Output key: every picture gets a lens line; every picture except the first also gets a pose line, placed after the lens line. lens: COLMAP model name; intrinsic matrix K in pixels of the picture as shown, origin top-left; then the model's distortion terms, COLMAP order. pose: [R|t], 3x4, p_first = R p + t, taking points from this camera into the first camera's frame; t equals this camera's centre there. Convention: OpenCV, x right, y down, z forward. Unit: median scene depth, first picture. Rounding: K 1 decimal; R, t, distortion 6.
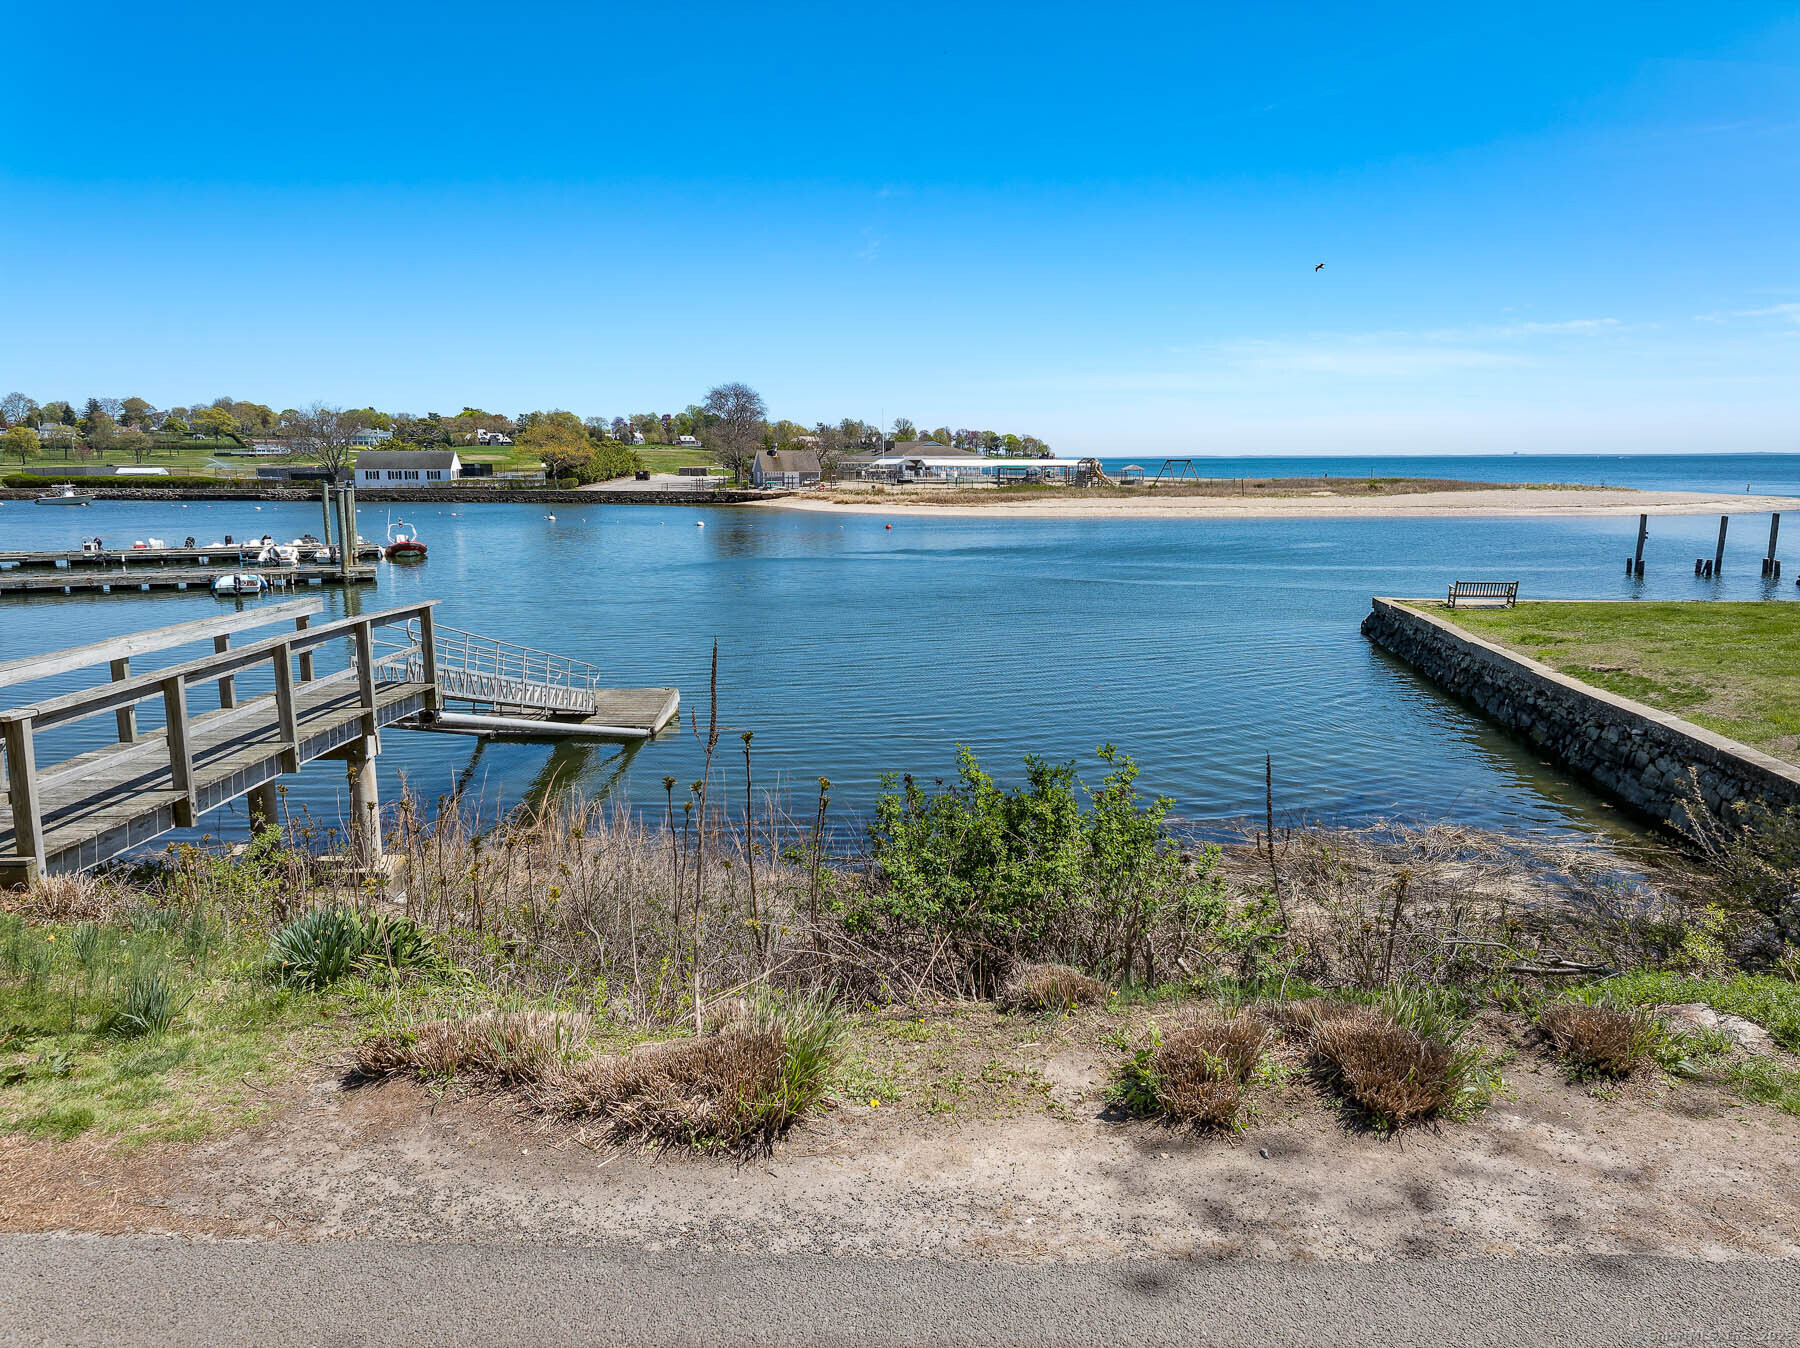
lens RADIAL K [[1215.1, 0, 903.4], [0, 1215.1, 674.0], [0, 0, 1]] dist [-0.003774, -0.006155]
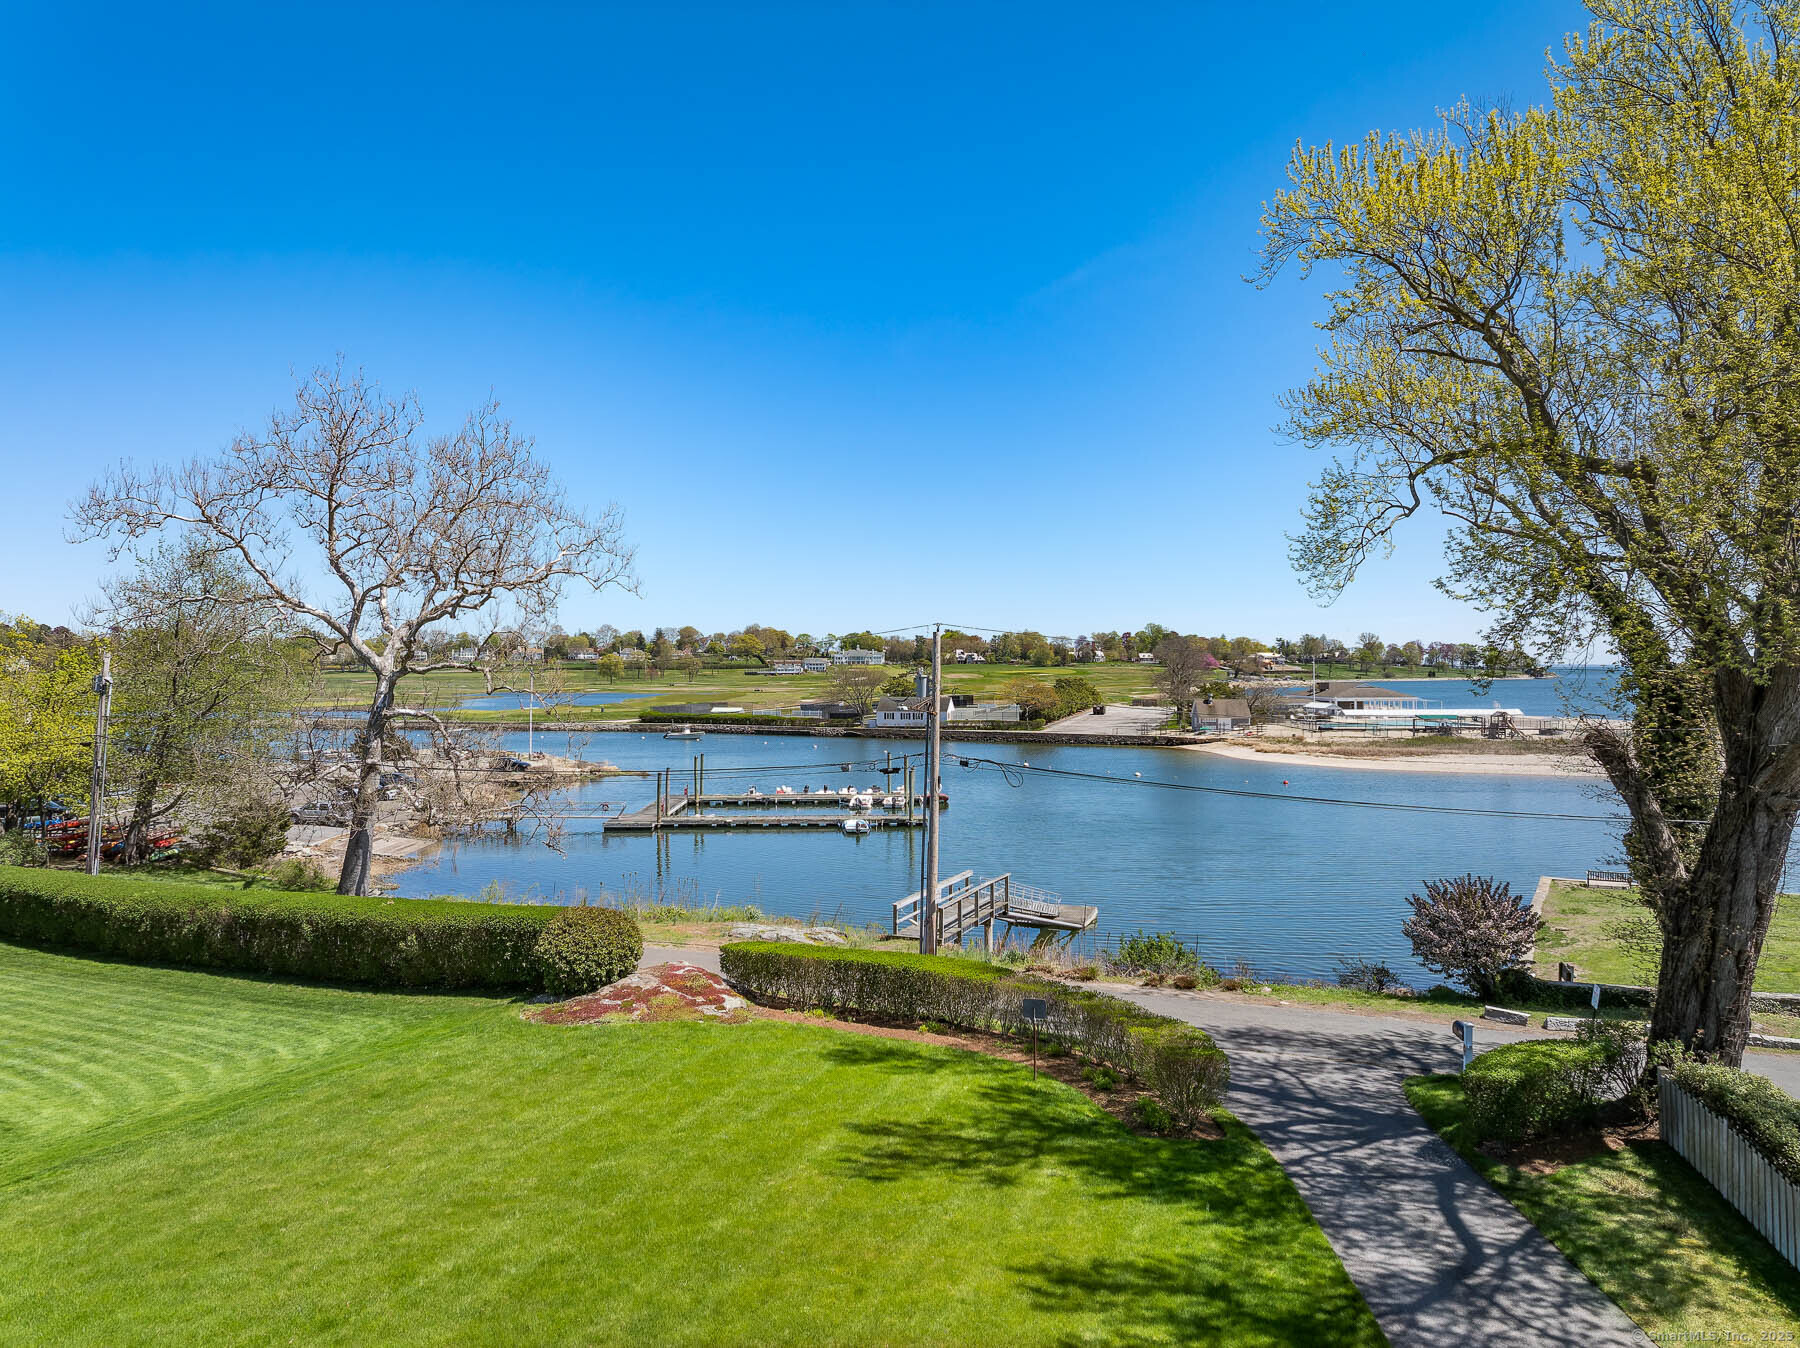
lens RADIAL K [[1215.1, 0, 908.4], [0, 1215.1, 673.8], [0, 0, 1]] dist [-0.003774, -0.006155]
pose [[0.933076, -0.002148, -0.359673, 0.030645], [-0.059084, 0.985483, -0.159161, -0.003693], [0.354793, 0.169760, 0.919404, -0.127861]]
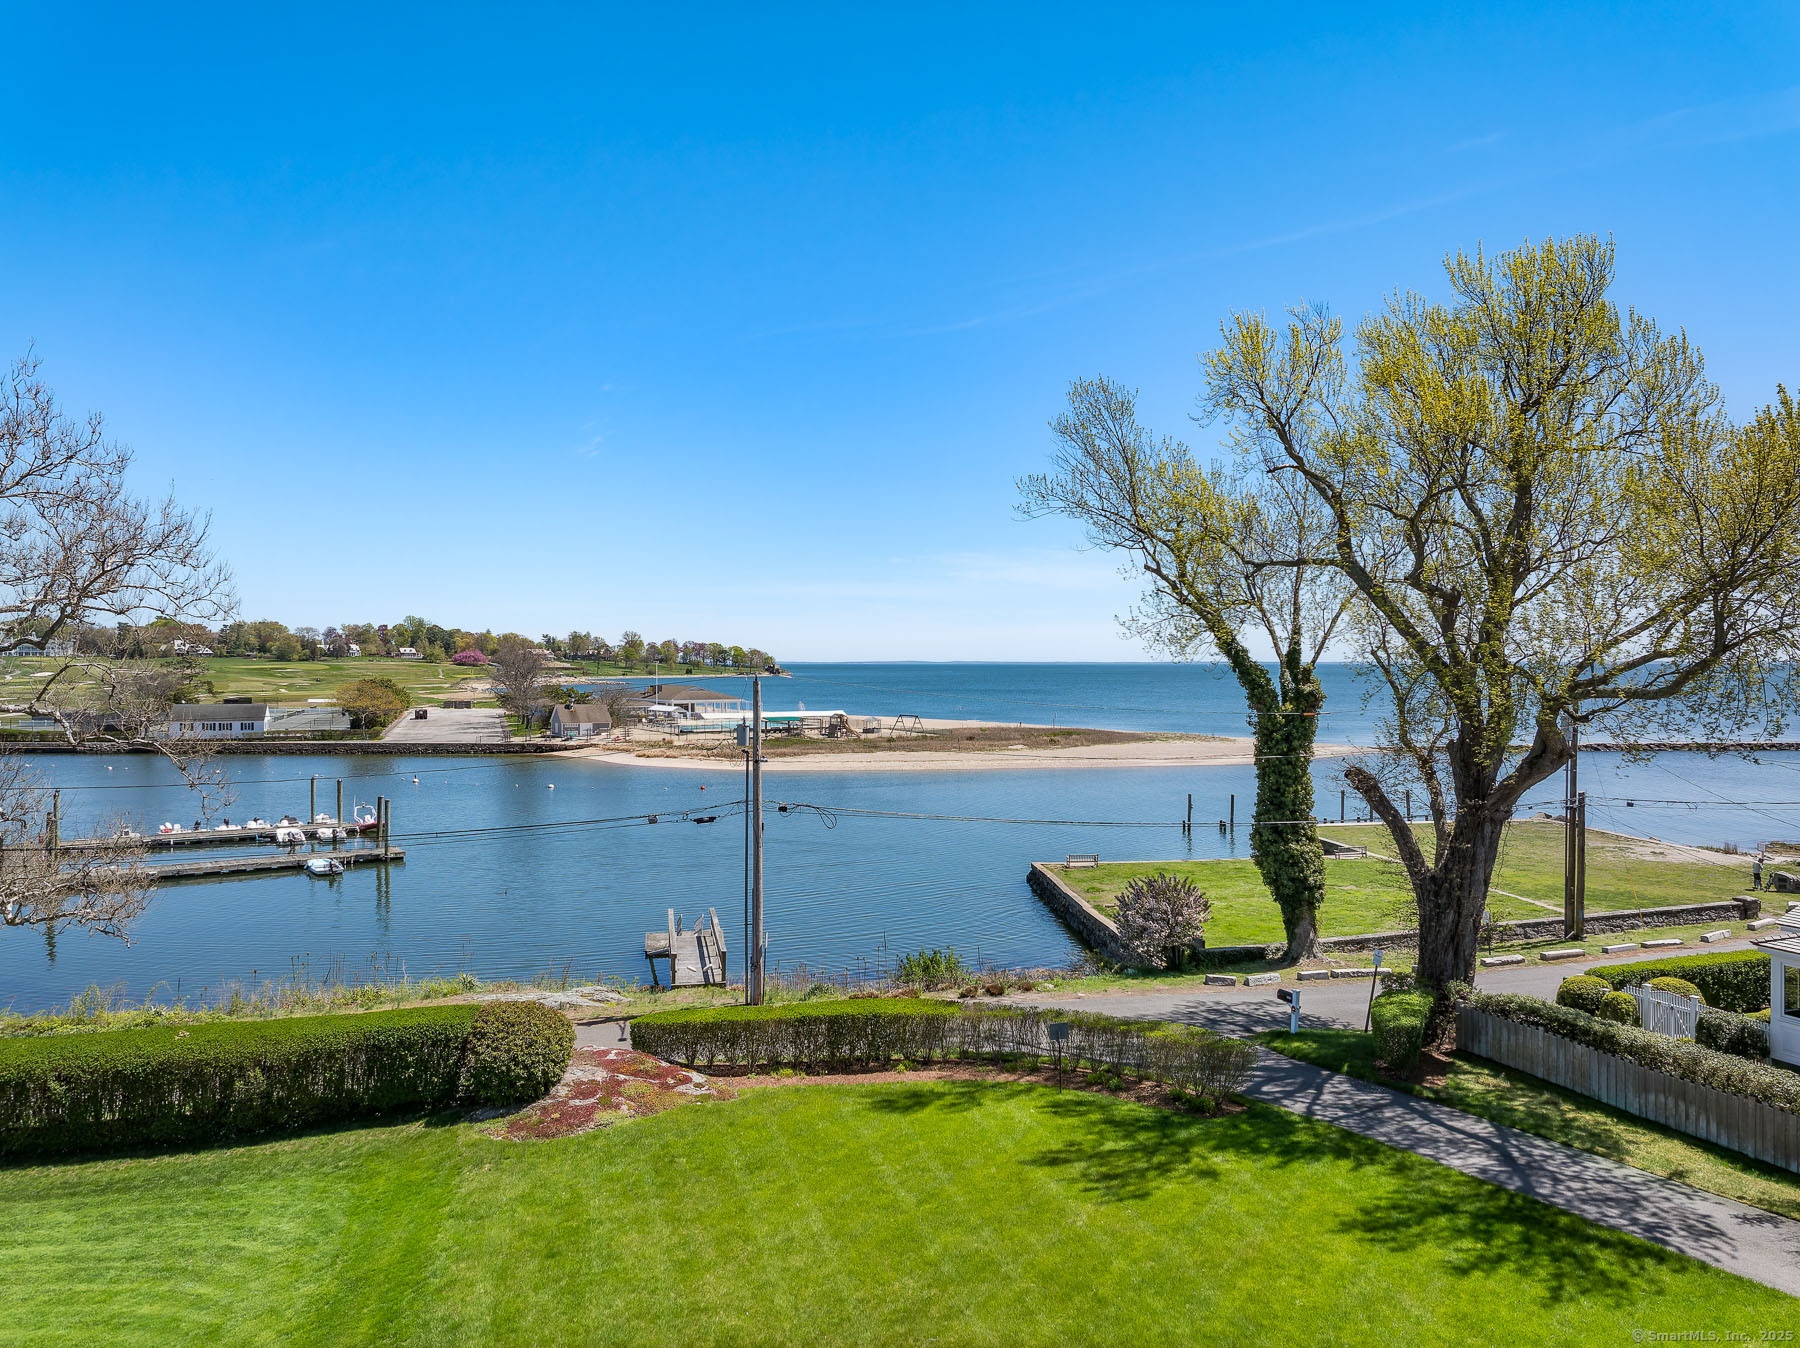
lens RADIAL K [[1215.1, 0, 909.1], [0, 1215.1, 672.2], [0, 0, 1]] dist [-0.003774, -0.006155]
pose [[0.973273, 0.002515, 0.229636, -0.040633], [0.035964, 0.985933, -0.163228, -0.008591], [-0.226817, 0.167124, 0.959491, -0.141152]]
